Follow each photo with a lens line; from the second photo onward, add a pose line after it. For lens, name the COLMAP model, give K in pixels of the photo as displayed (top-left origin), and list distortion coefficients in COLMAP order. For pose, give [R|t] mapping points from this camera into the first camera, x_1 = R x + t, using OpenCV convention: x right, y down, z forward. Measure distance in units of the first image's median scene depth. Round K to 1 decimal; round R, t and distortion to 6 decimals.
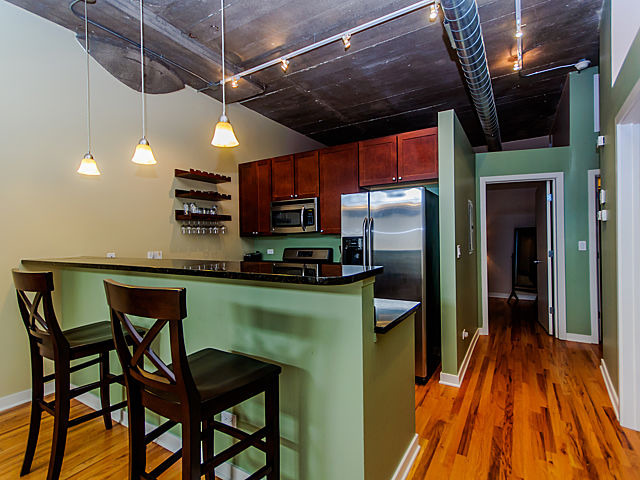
lens RADIAL K [[317.0, 0, 320.0], [0, 317.0, 240.0], [0, 0, 1]] dist [0.012384, 0.000316]
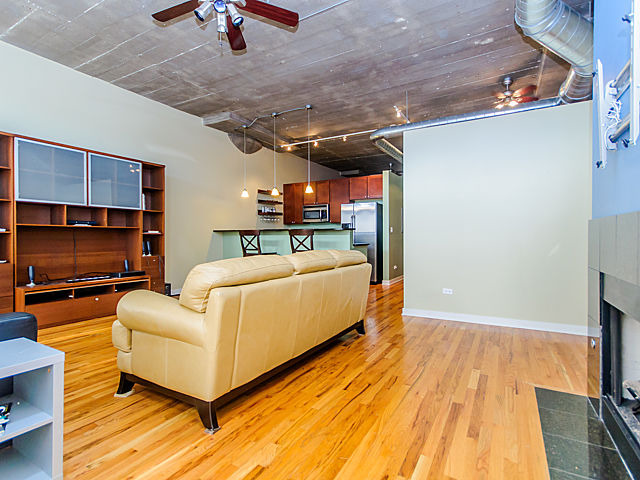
lens RADIAL K [[317.0, 0, 320.0], [0, 317.0, 240.0], [0, 0, 1]] dist [0.012384, 0.000316]
pose [[0.999687, 0.011625, 0.022161, -0.102326], [-0.011630, 0.999932, 0.000100, 0.088904], [-0.022158, -0.000358, 0.999754, -0.974178]]
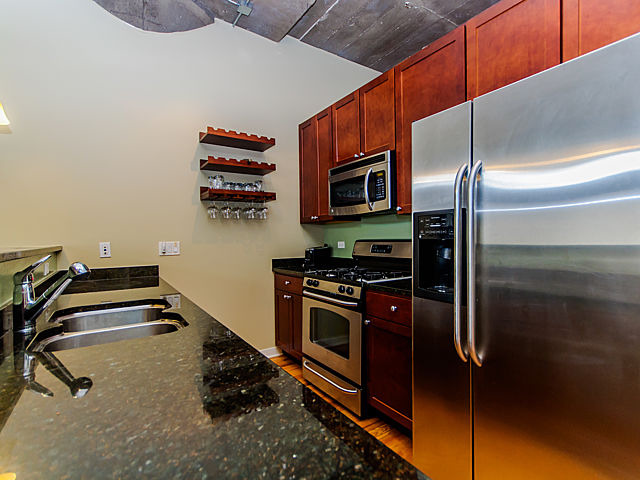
lens RADIAL K [[317.0, 0, 320.0], [0, 317.0, 240.0], [0, 0, 1]] dist [0.012384, 0.000316]
pose [[0.908909, 0.006048, -0.416950, 0.115120], [-0.000314, 0.999904, 0.013820, 0.020055], [0.416993, -0.012430, 0.908824, 0.420579]]
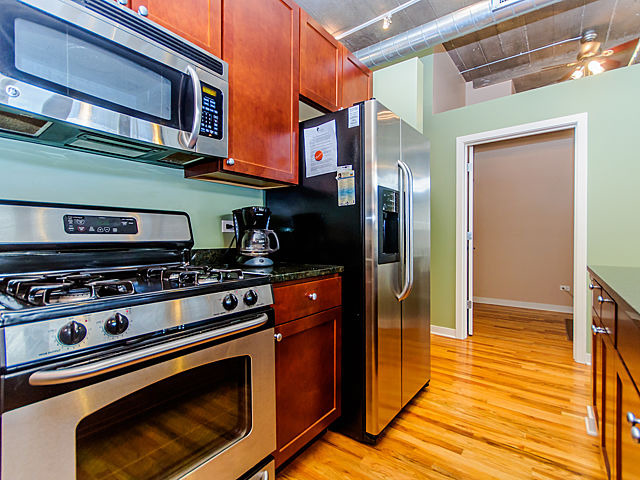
lens RADIAL K [[317.0, 0, 320.0], [0, 317.0, 240.0], [0, 0, 1]] dist [0.012384, 0.000316]
pose [[0.092479, 0.004957, 0.995702, -0.355588], [-0.006086, 0.999972, -0.004413, 0.064471], [-0.995696, -0.005652, 0.092507, 0.857304]]
